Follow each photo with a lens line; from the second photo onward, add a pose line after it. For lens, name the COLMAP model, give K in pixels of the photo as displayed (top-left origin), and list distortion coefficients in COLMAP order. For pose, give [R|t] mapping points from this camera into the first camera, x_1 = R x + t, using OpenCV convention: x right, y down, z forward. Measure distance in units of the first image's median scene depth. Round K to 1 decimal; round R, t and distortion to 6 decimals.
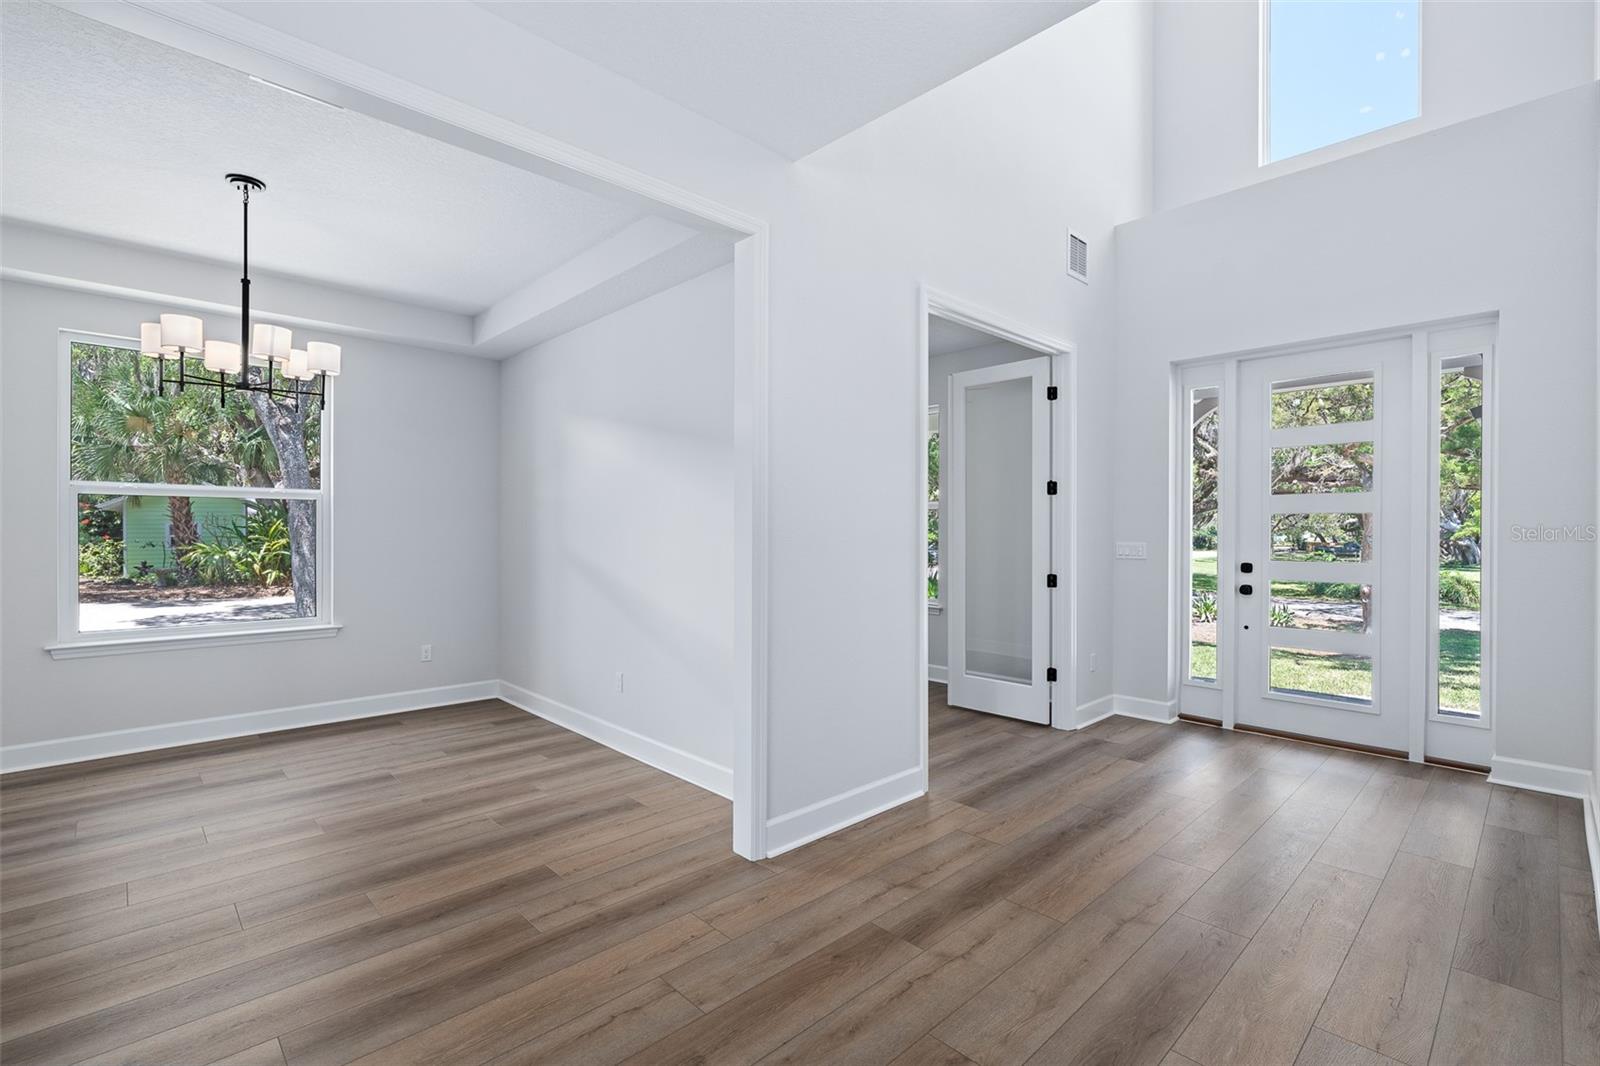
lens RADIAL K [[720.1, 0, 797.3], [0, 720.1, 524.5], [0, 0, 1]] dist [-0.001487, 0.000396]
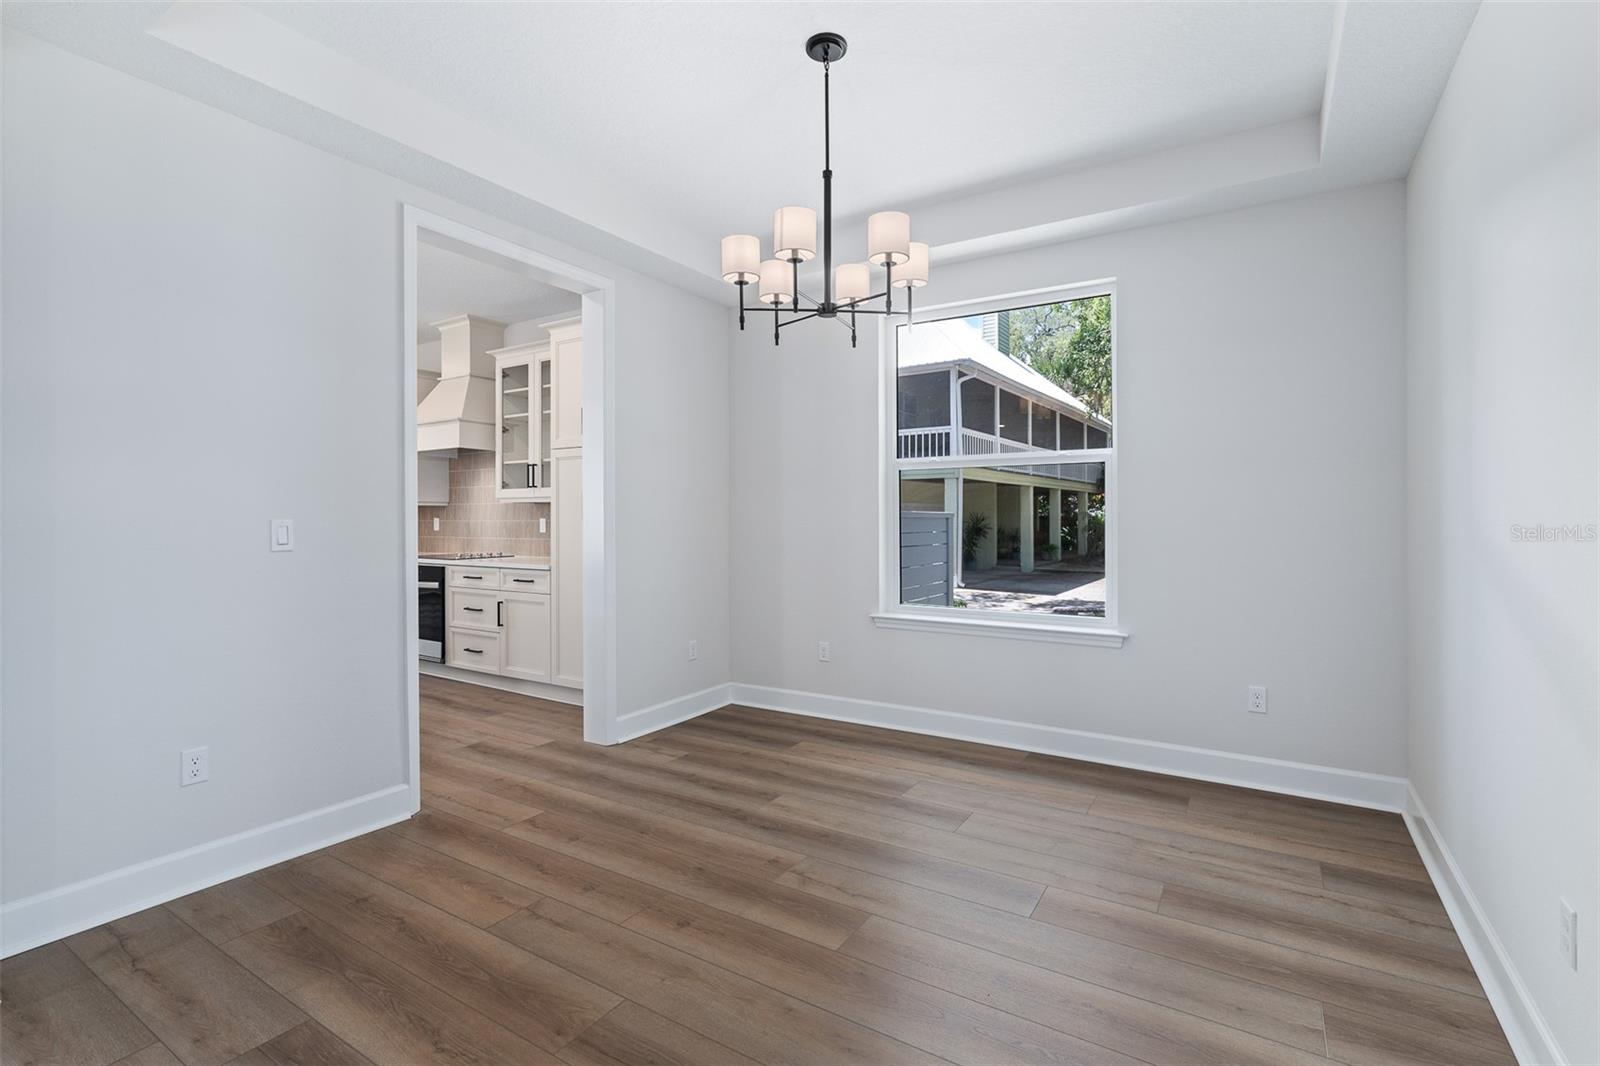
lens RADIAL K [[720.1, 0, 797.3], [0, 720.1, 524.5], [0, 0, 1]] dist [-0.001487, 0.000396]
pose [[0.253981, 0.000409, -0.967209, -0.021558], [0.011047, 0.999933, 0.003324, 0.027155], [0.967146, -0.011529, 0.253960, 0.588884]]
